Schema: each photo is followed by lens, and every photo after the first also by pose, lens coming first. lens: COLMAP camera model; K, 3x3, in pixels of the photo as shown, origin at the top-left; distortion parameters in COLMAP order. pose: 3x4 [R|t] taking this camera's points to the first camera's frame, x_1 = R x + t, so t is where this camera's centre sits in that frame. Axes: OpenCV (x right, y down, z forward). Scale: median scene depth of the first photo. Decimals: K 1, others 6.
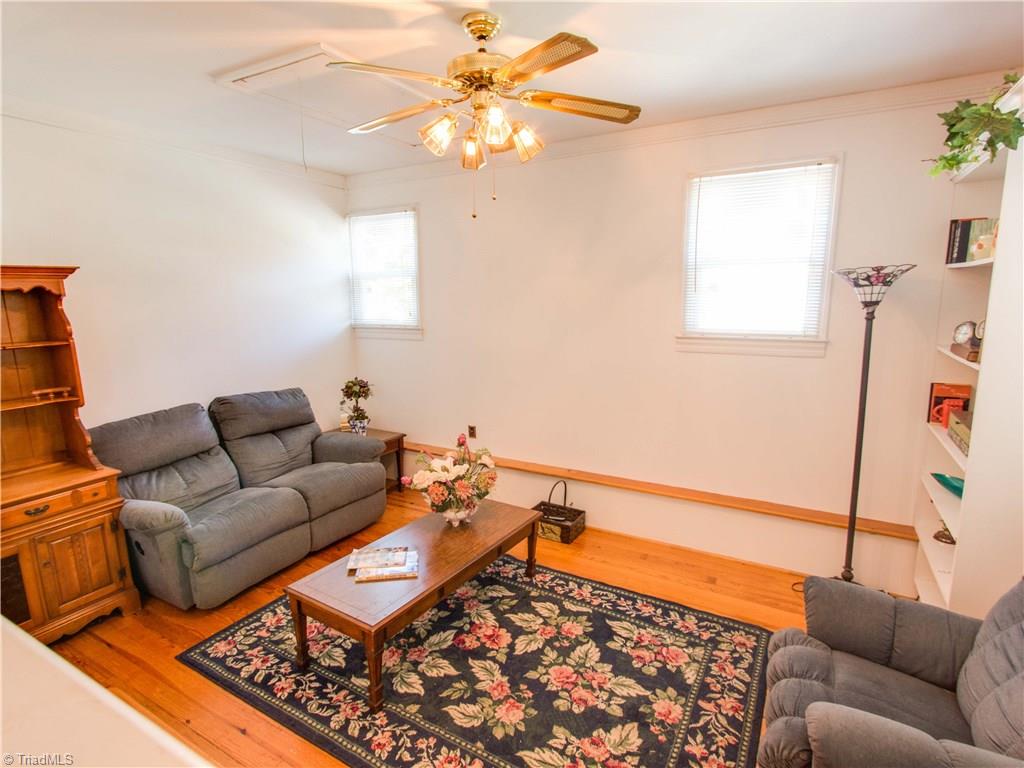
lens RADIAL K [[531.7, 0, 513.6], [0, 531.7, 390.9], [0, 0, 1]] dist [0.003533, -0.001429]
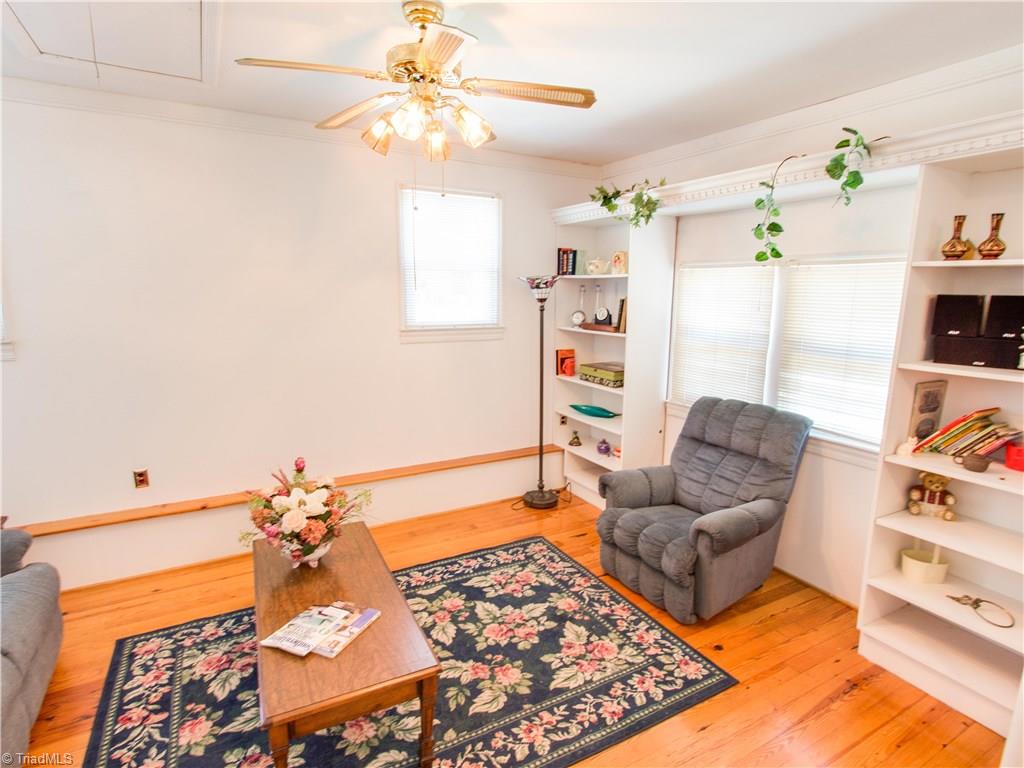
lens RADIAL K [[531.7, 0, 513.6], [0, 531.7, 390.9], [0, 0, 1]] dist [0.003533, -0.001429]
pose [[0.514042, -0.144803, 0.845454, -0.761713], [0.143019, 0.986319, 0.081973, -0.051816], [-0.845758, 0.078779, 0.527719, 0.338122]]
